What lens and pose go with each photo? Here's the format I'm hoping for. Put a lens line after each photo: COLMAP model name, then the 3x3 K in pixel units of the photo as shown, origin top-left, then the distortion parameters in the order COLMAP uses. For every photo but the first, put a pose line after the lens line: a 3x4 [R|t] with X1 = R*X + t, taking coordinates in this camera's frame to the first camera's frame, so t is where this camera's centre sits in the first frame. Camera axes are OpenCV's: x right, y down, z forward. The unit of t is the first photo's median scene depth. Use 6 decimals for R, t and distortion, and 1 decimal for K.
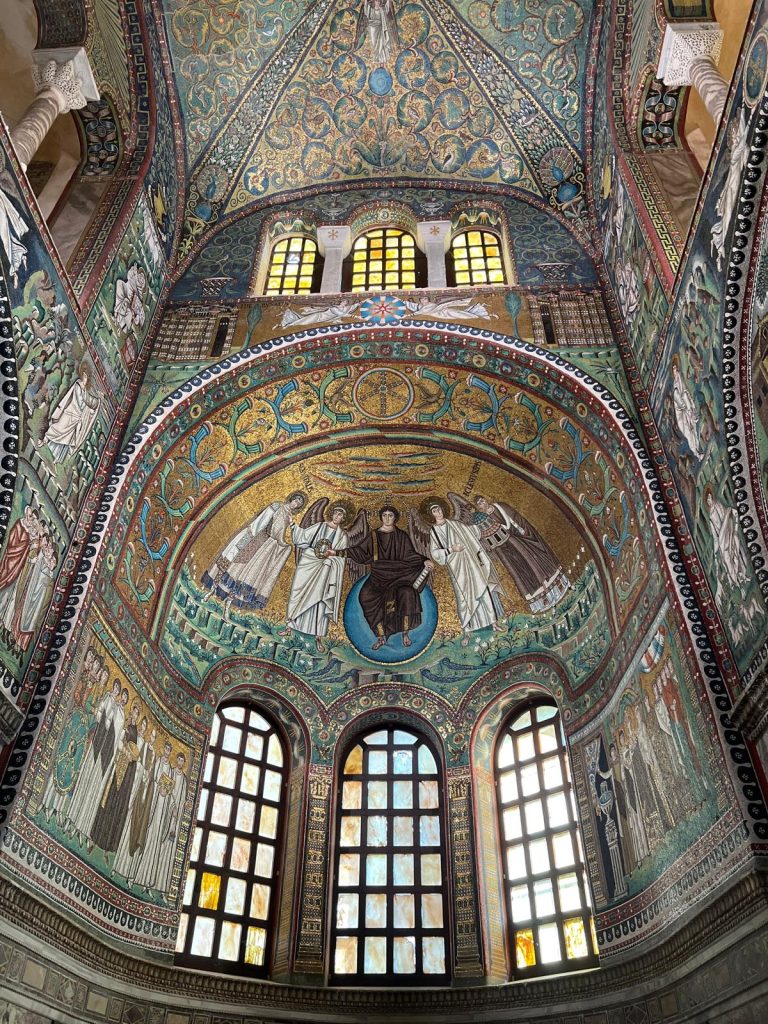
lens RADIAL K [[751.1, 0, 385.9], [0, 751.1, 514.7], [0, 0, 1]] dist [0.013431, 0.002857]
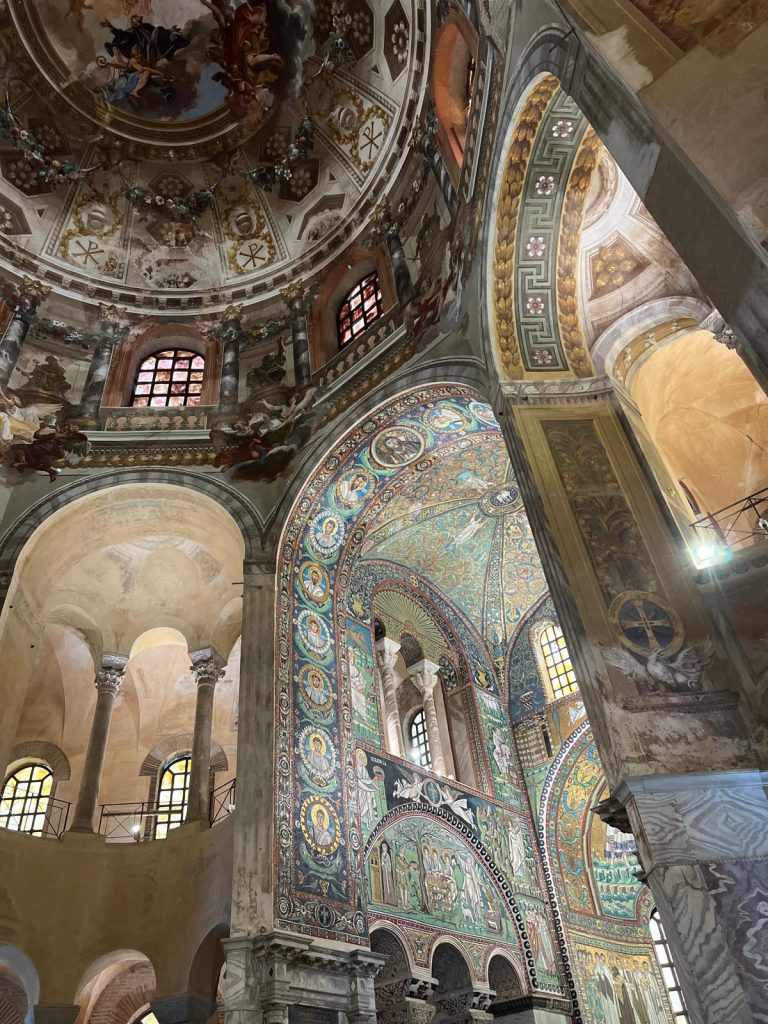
lens RADIAL K [[751.1, 0, 383.9], [0, 751.1, 509.7], [0, 0, 1]] dist [0.013431, 0.002857]
pose [[0.767546, -0.486438, -0.417435, 0.584928], [0.480872, 0.867574, -0.126798, -0.757773], [0.423835, -0.103409, 0.899817, -0.887915]]
